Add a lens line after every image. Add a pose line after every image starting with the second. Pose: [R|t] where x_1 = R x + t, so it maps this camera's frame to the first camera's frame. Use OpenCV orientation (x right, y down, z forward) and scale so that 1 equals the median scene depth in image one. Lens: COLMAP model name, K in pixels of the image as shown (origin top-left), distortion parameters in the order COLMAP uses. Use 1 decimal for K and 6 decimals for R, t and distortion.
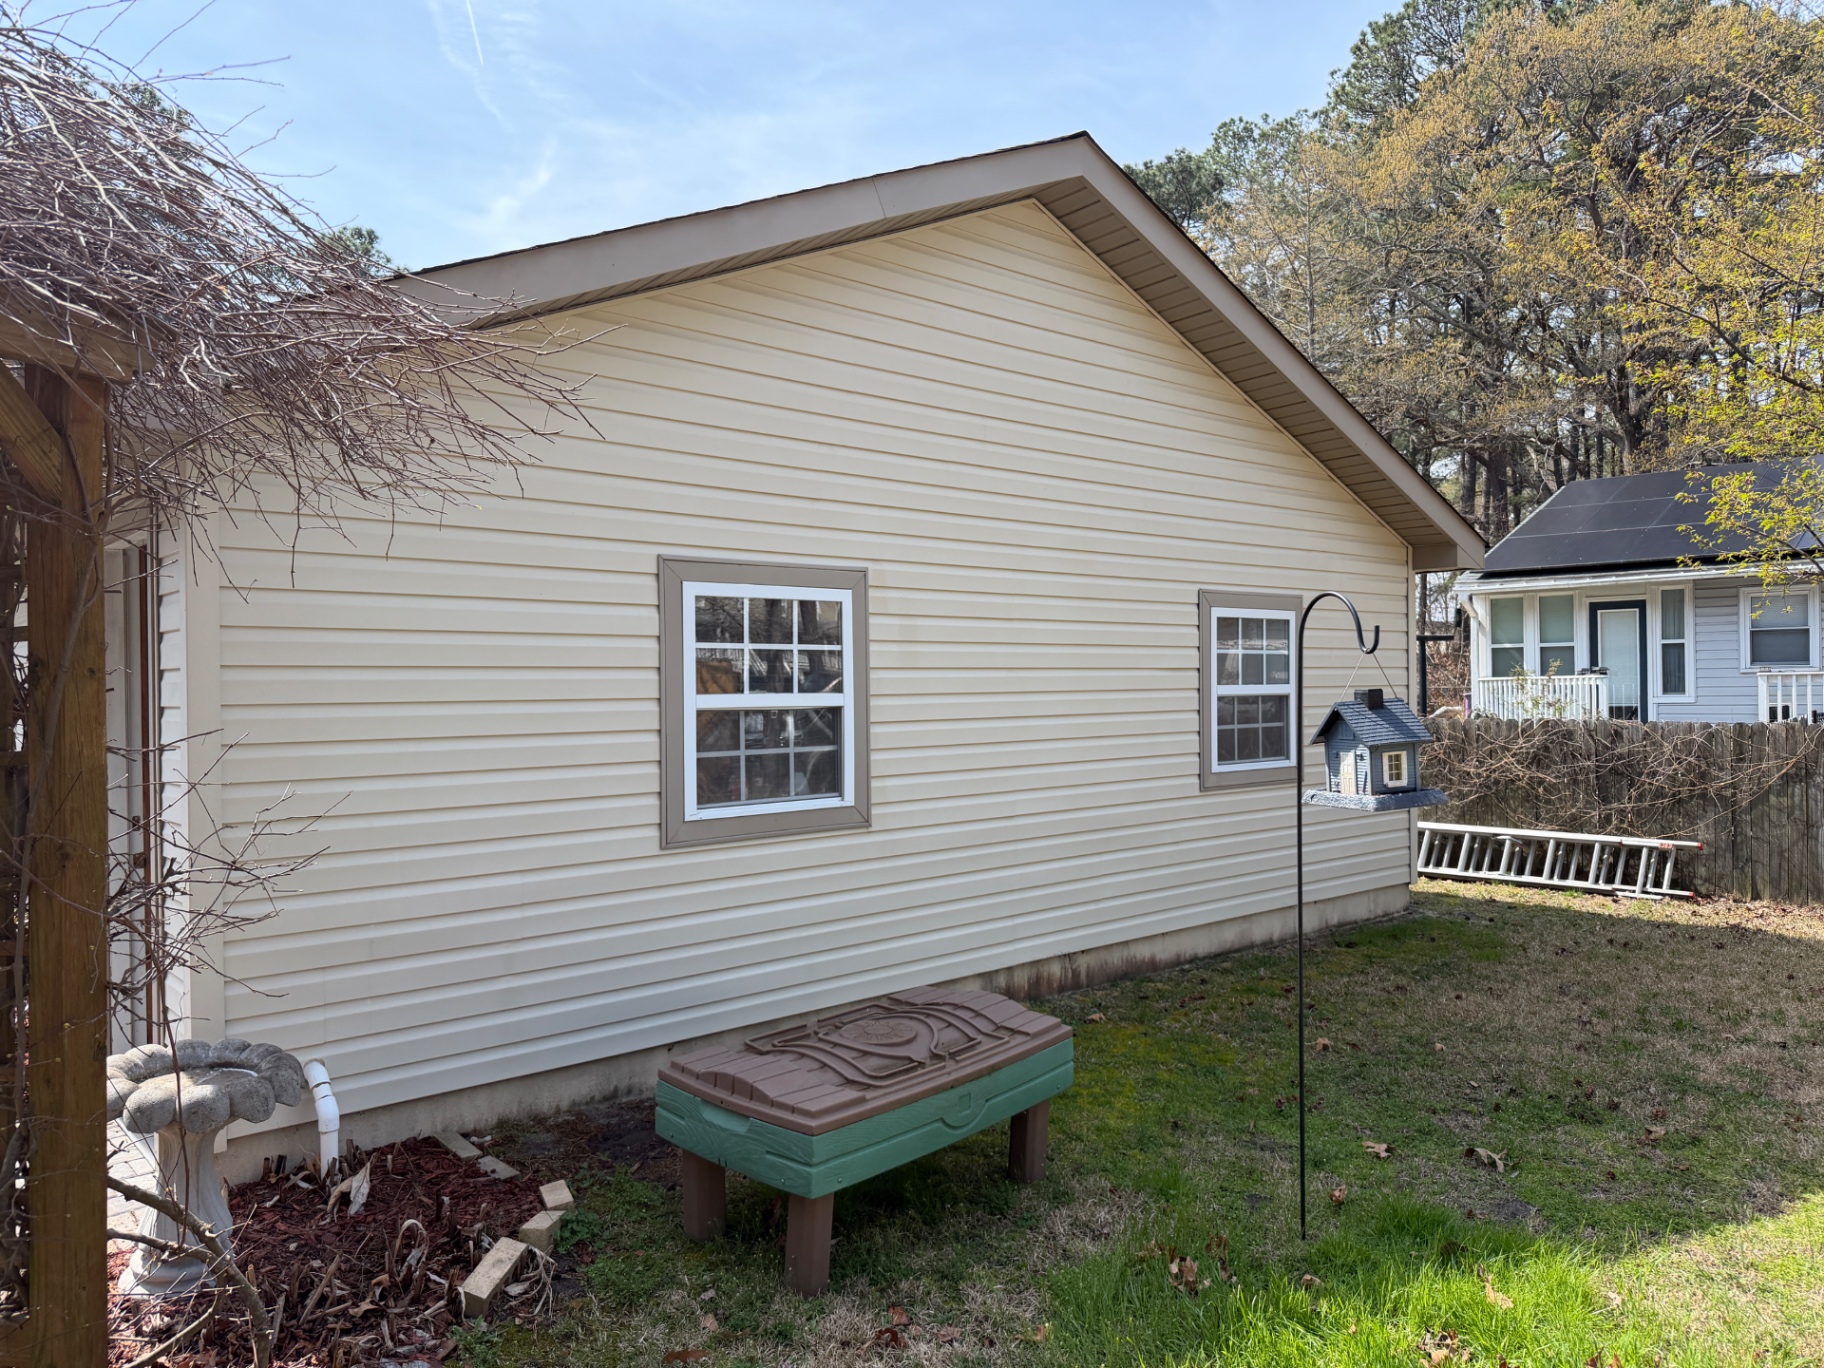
lens RADIAL K [[1318.8, 0, 912.0], [0, 1318.8, 684.0], [0, 0, 1]] dist [0.015779, -0.034681]
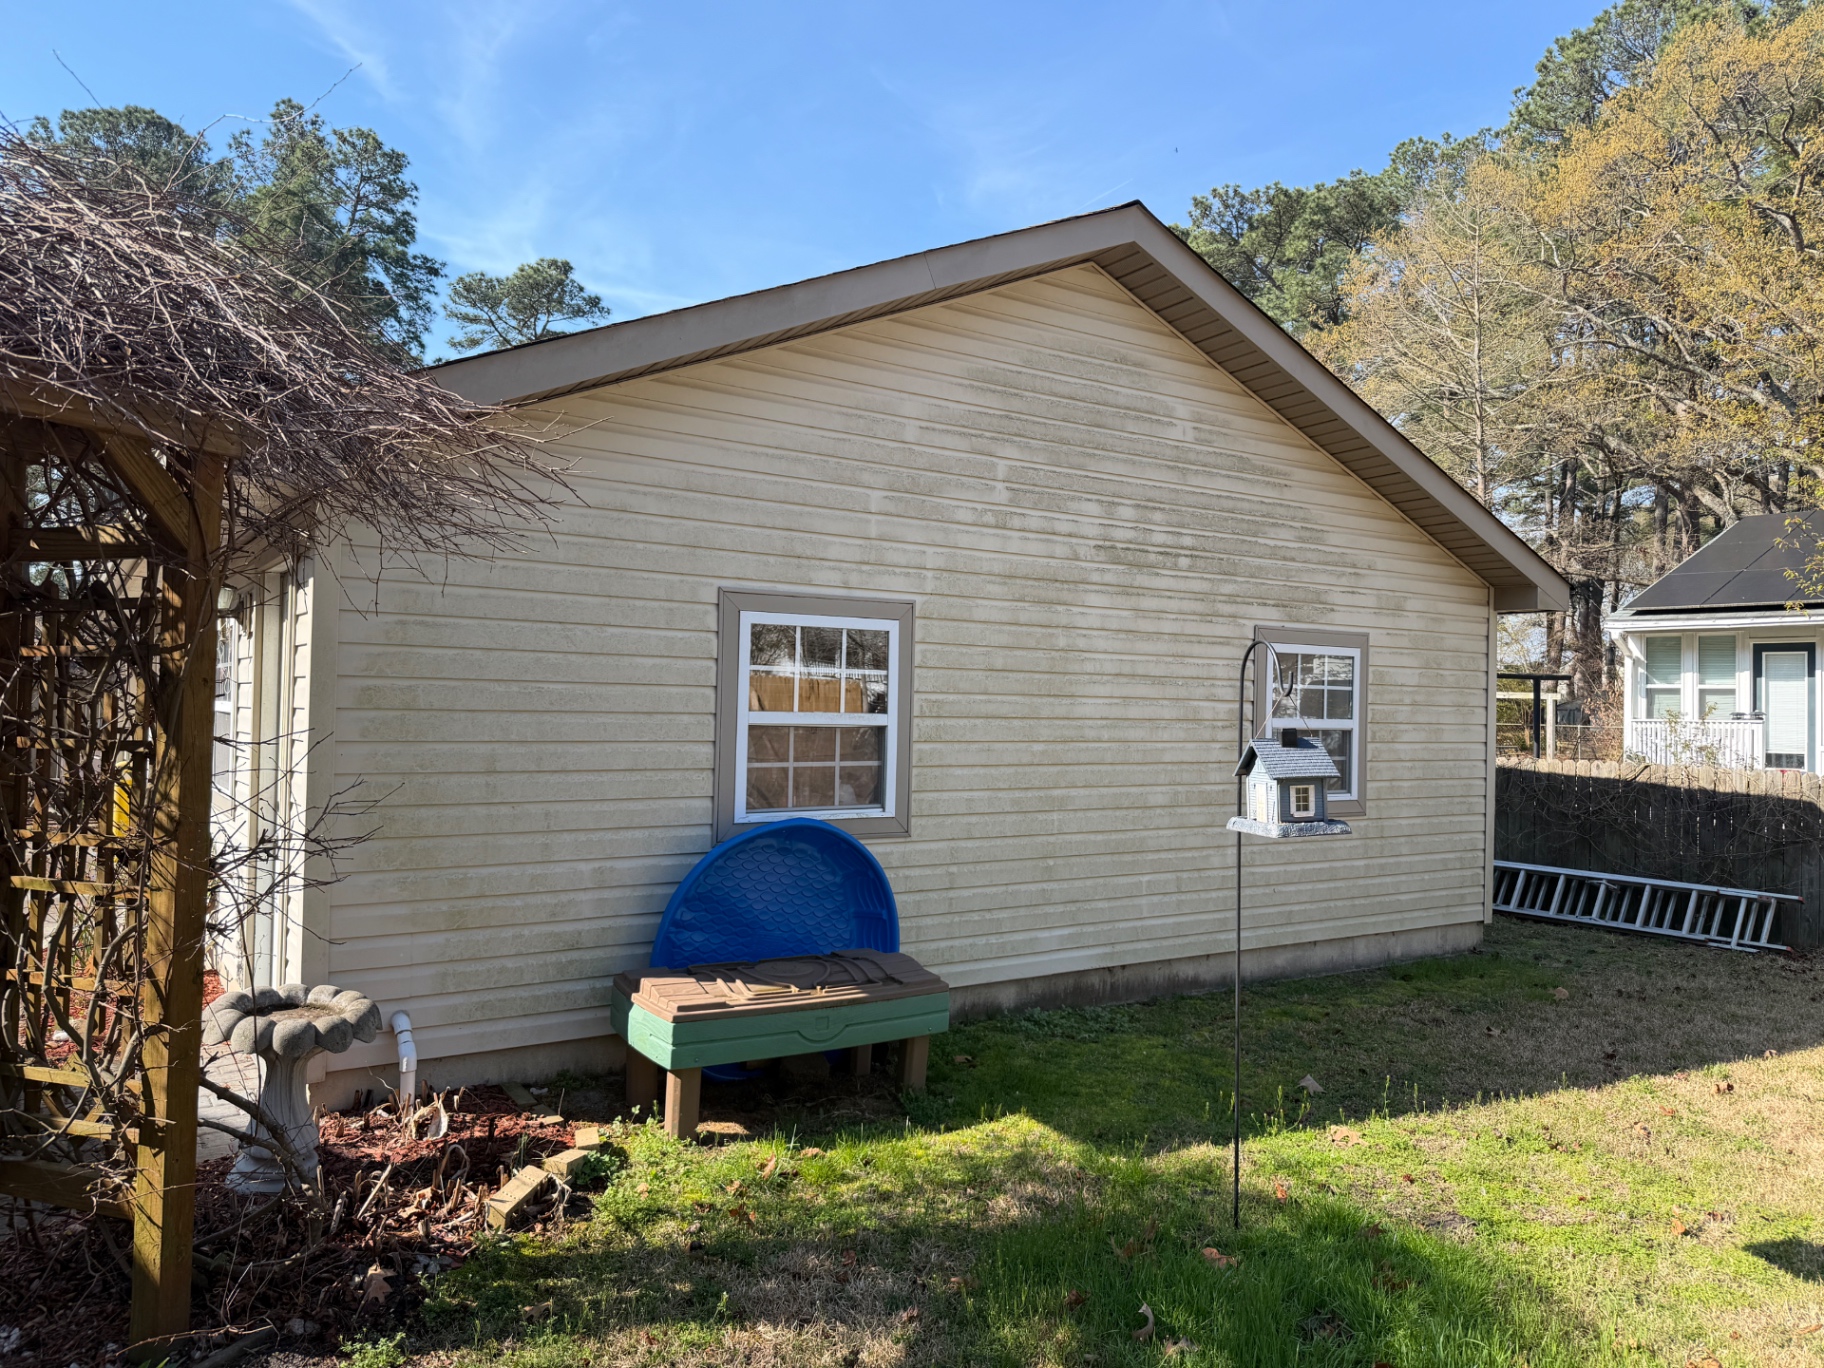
lens RADIAL K [[1326.0, 0, 913.6], [0, 1326.0, 663.8], [0, 0, 1]] dist [0.004832, -0.001875]
pose [[0.991130, 0.029241, -0.129640, 0.100814], [-0.032878, 0.999121, -0.026008, -0.006279], [0.128765, 0.030039, 0.991220, -0.086509]]
